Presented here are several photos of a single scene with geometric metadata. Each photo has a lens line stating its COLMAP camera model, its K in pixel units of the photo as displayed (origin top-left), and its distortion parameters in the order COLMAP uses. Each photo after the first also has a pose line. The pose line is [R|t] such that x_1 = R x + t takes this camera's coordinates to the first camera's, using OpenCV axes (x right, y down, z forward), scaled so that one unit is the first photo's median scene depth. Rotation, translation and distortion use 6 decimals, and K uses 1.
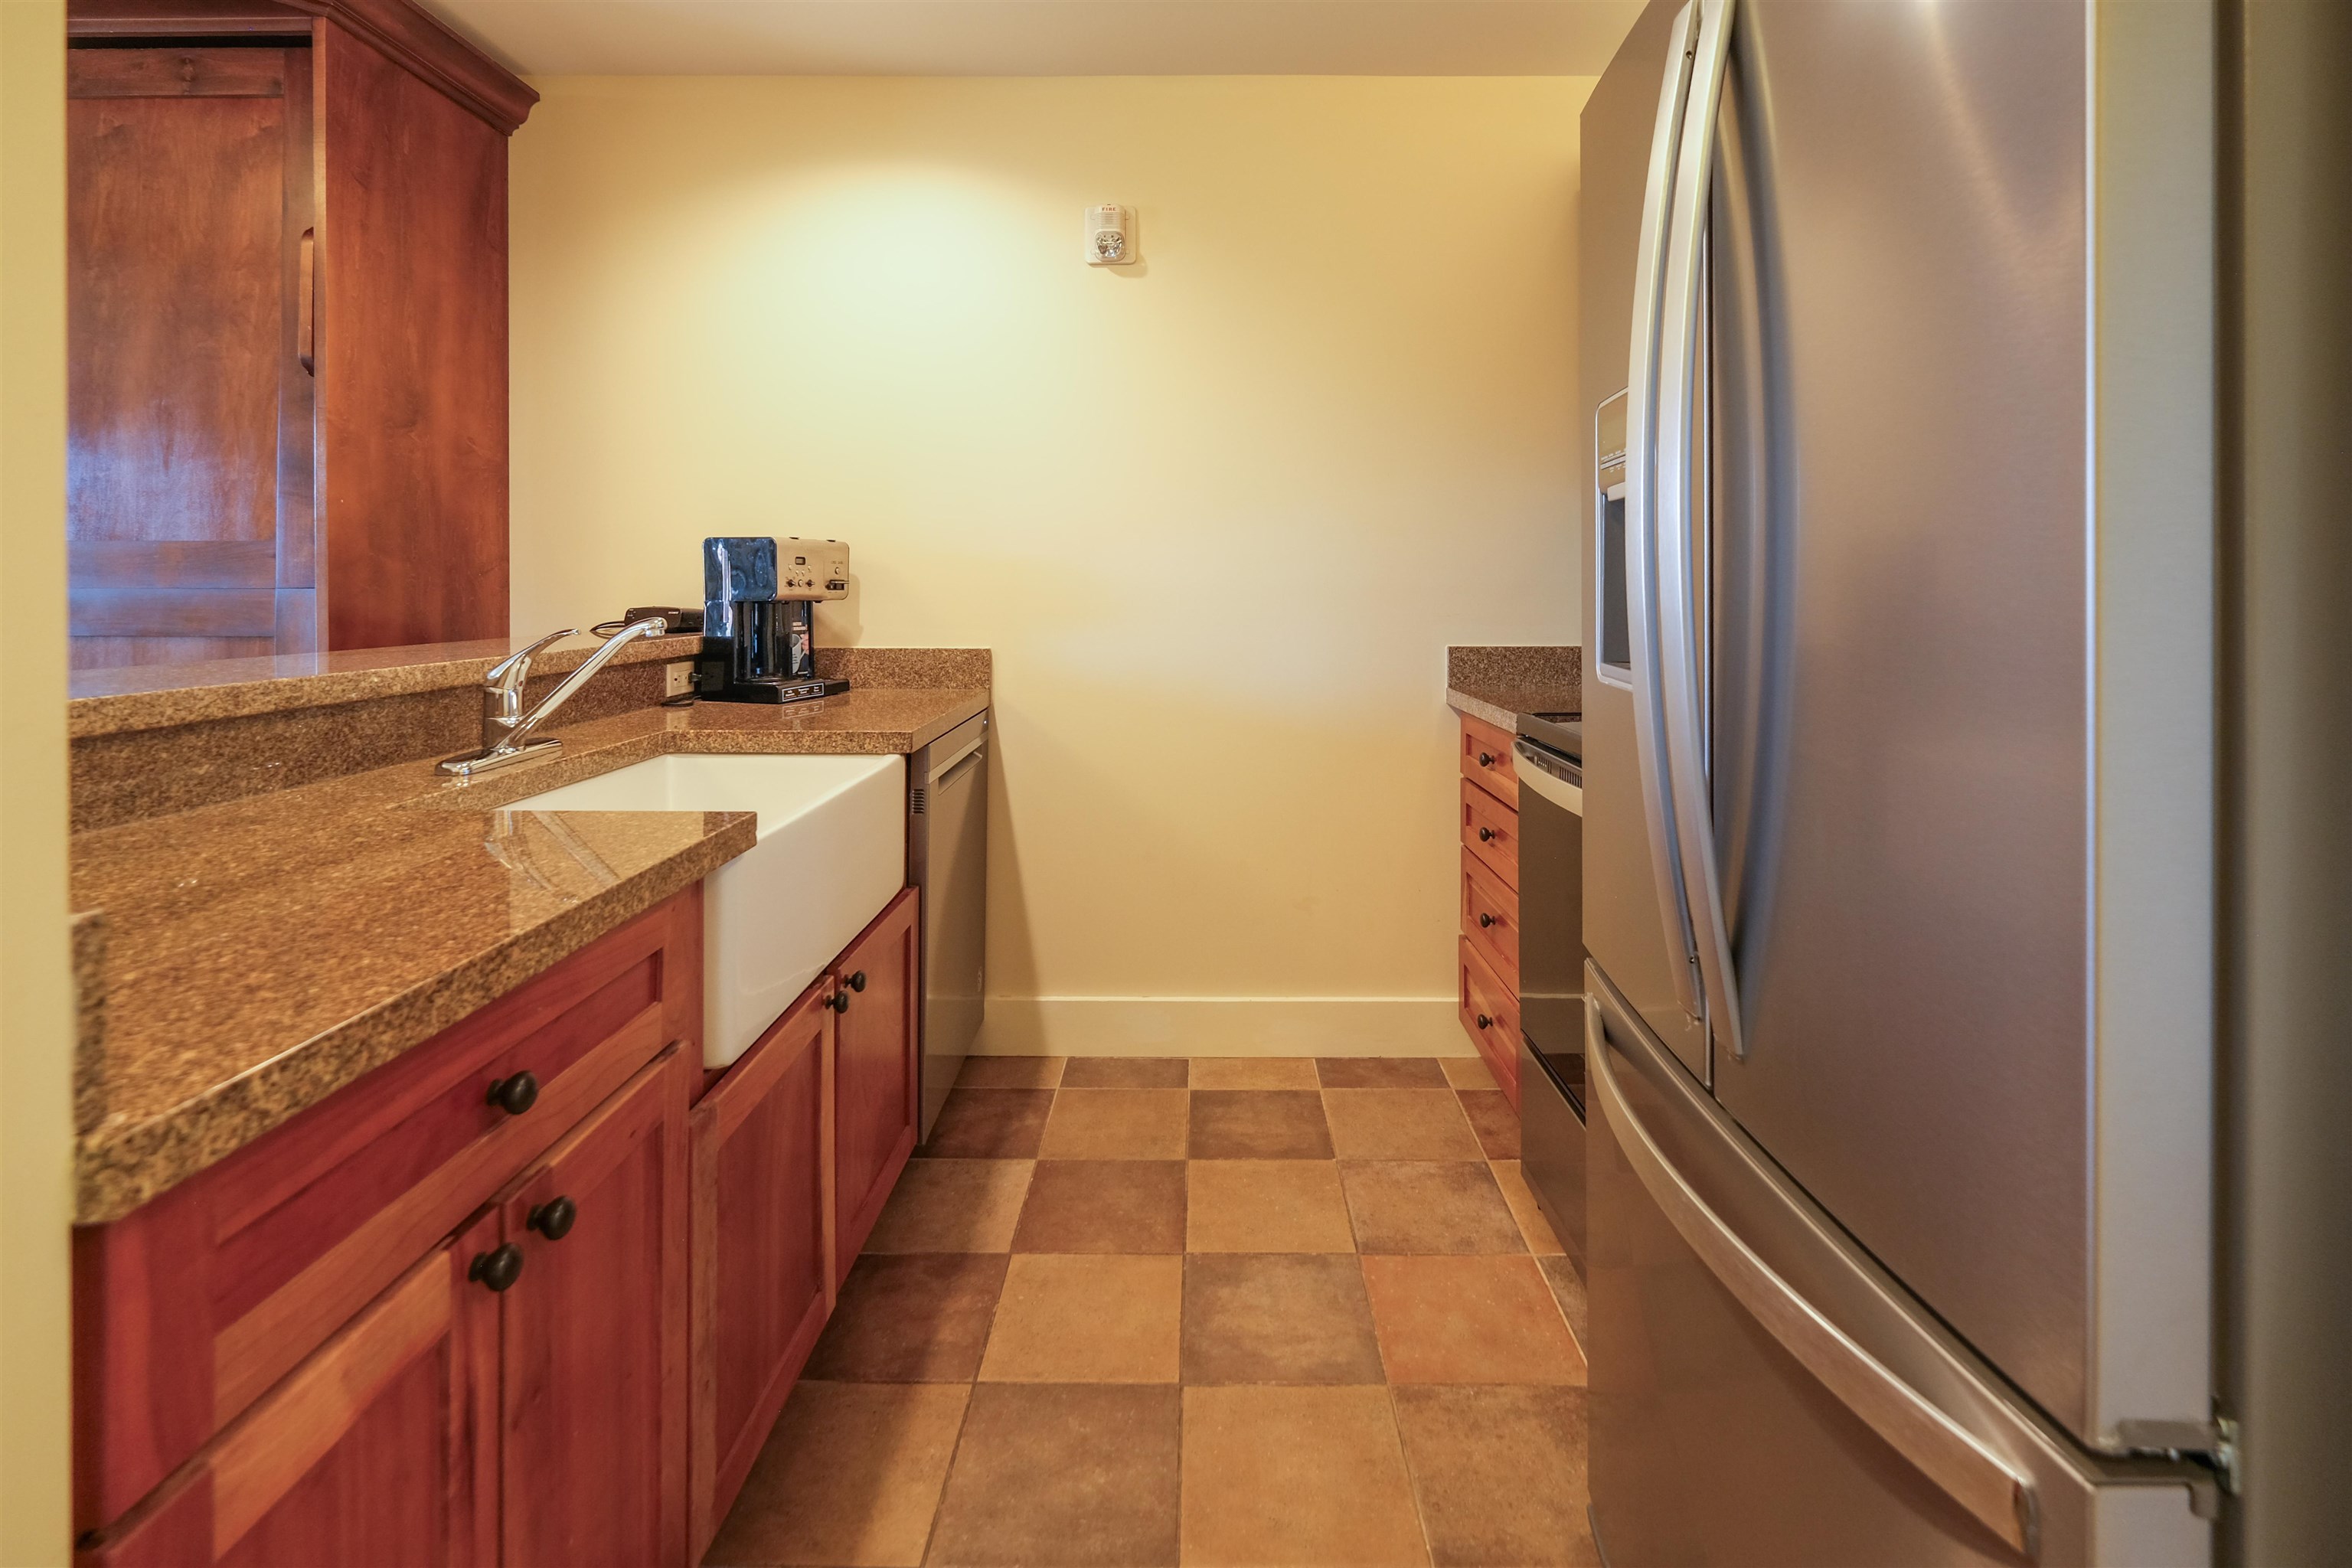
lens RADIAL K [[1056.6, 0, 1176.1], [0, 1056.6, 702.1], [0, 0, 1]] dist [0.009237, -0.000132]
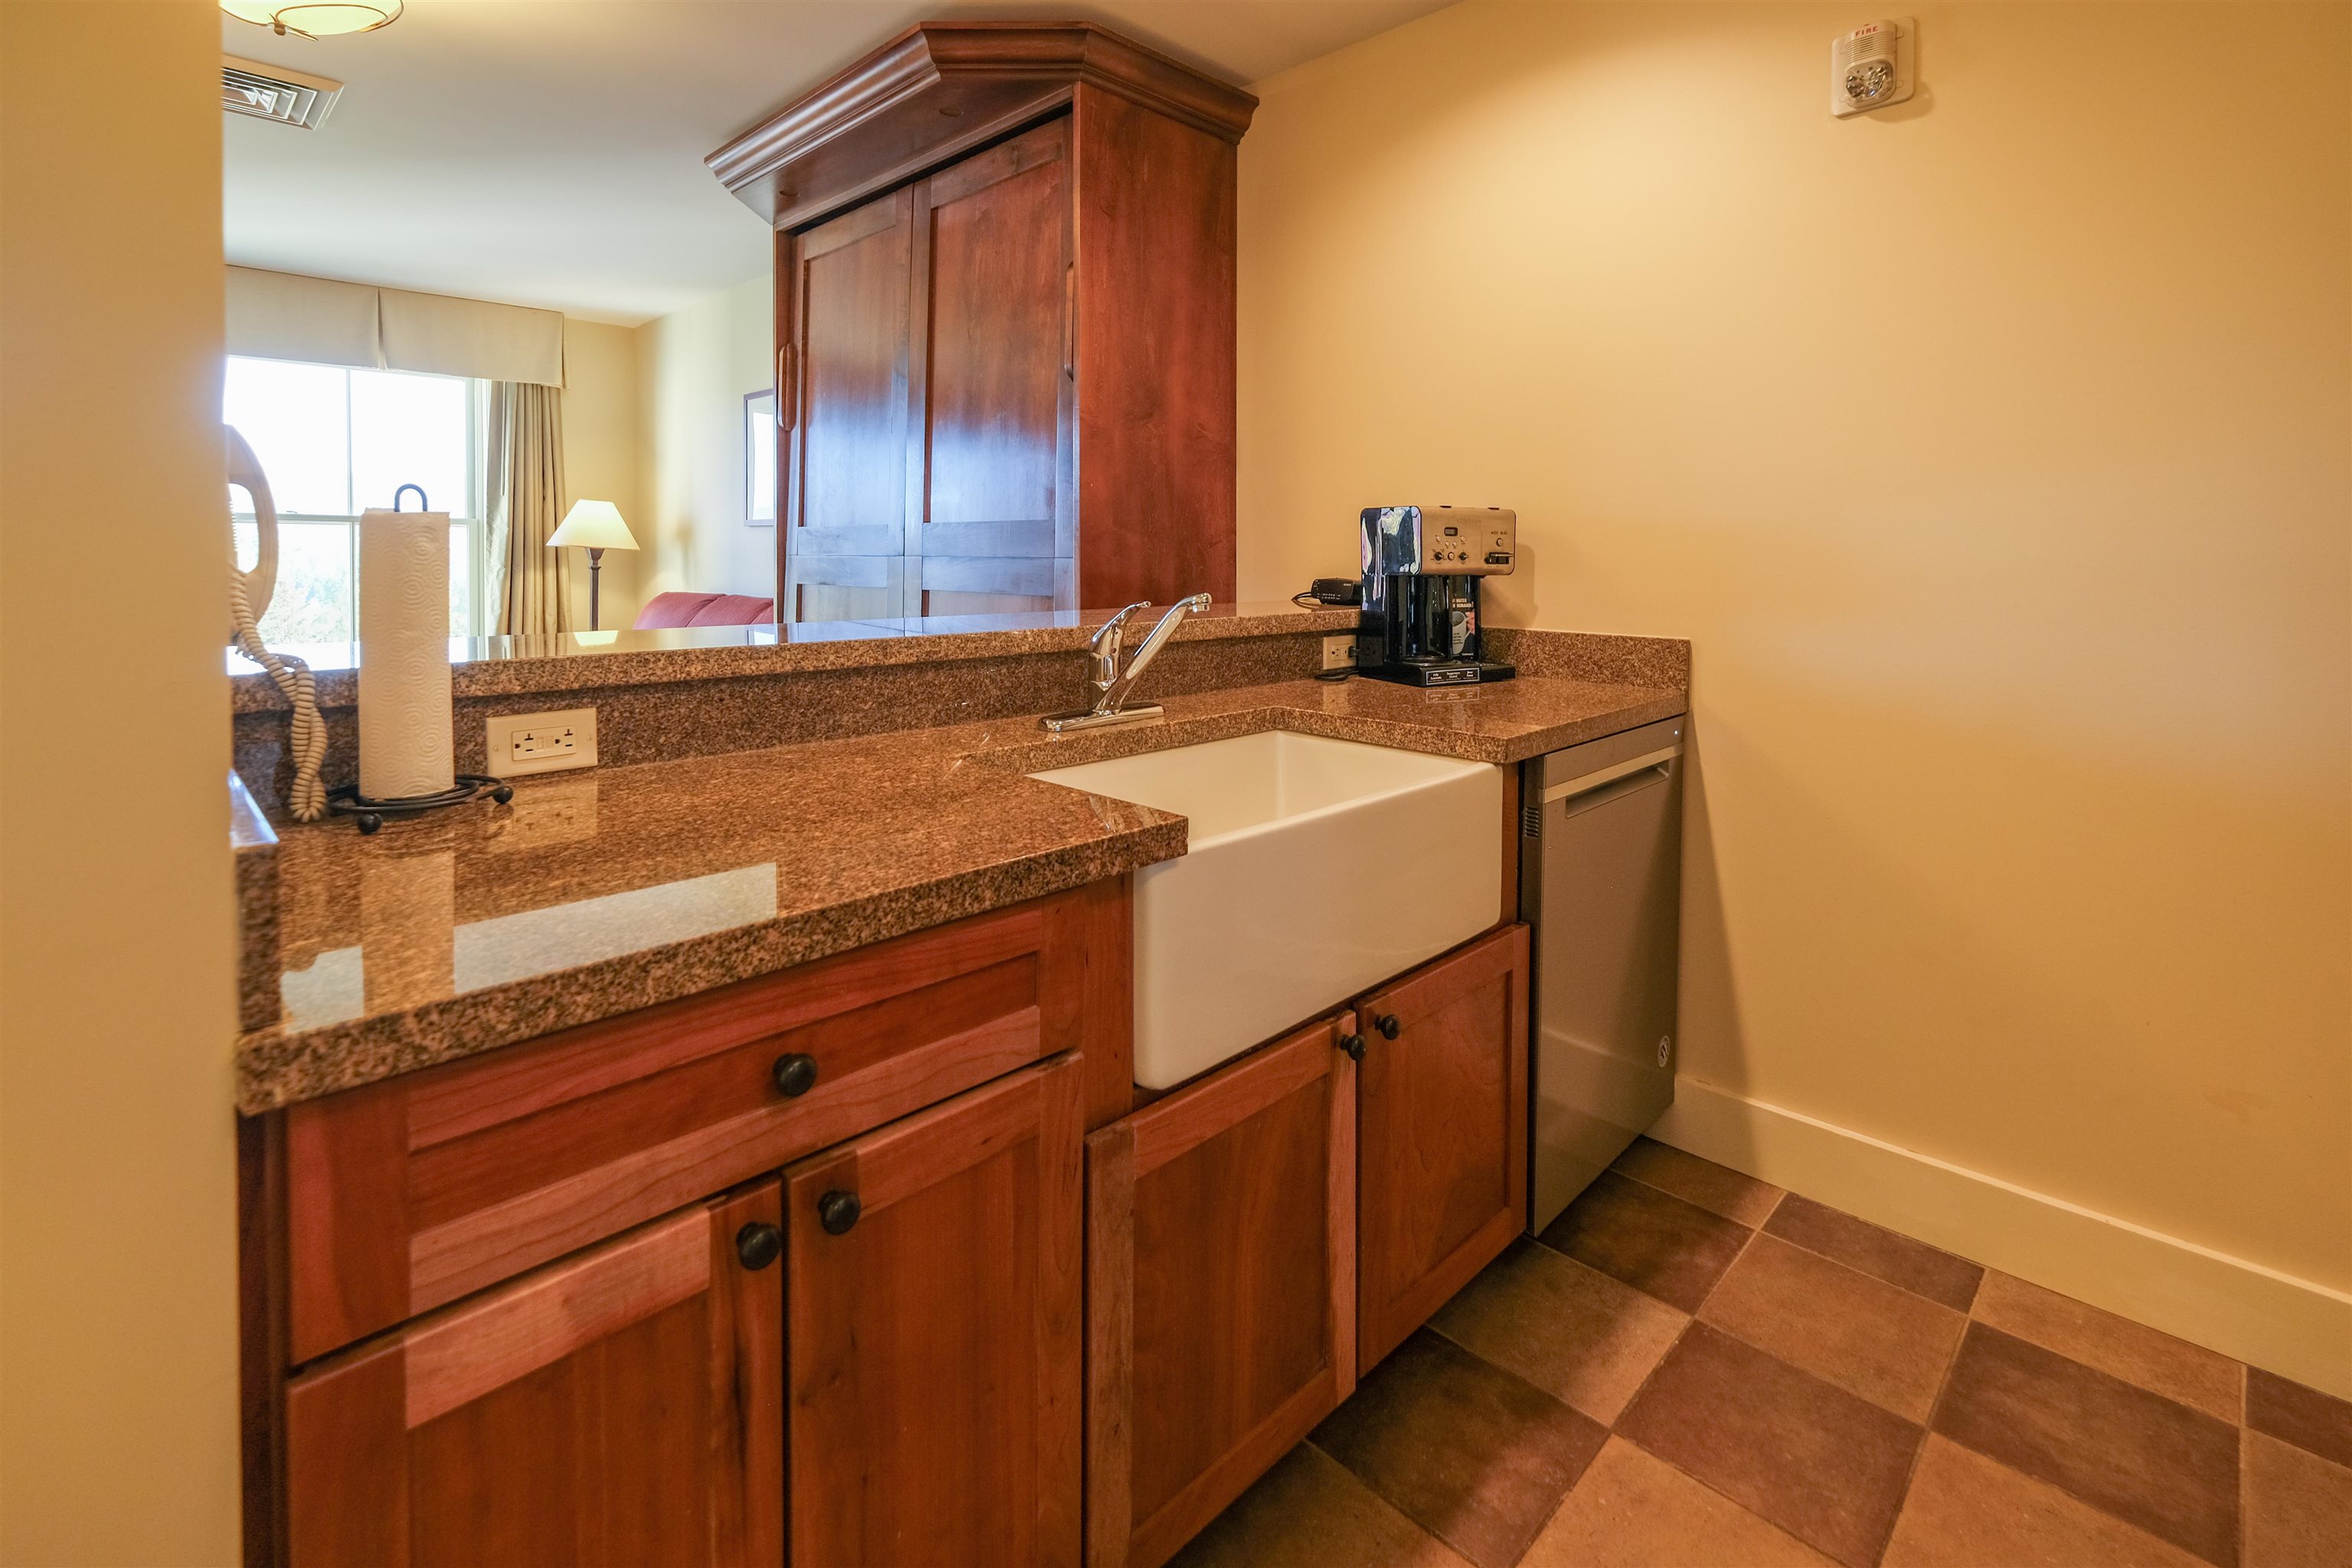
lens RADIAL K [[1084.4, 0, 1175.2], [0, 1084.4, 636.3], [0, 0, 1]] dist [-0.000834, 0.000237]
pose [[0.730479, 0.057587, -0.680503, 0.122308], [-0.081222, 0.996692, -0.002843, -0.025996], [0.678088, 0.057349, 0.732740, 0.193844]]
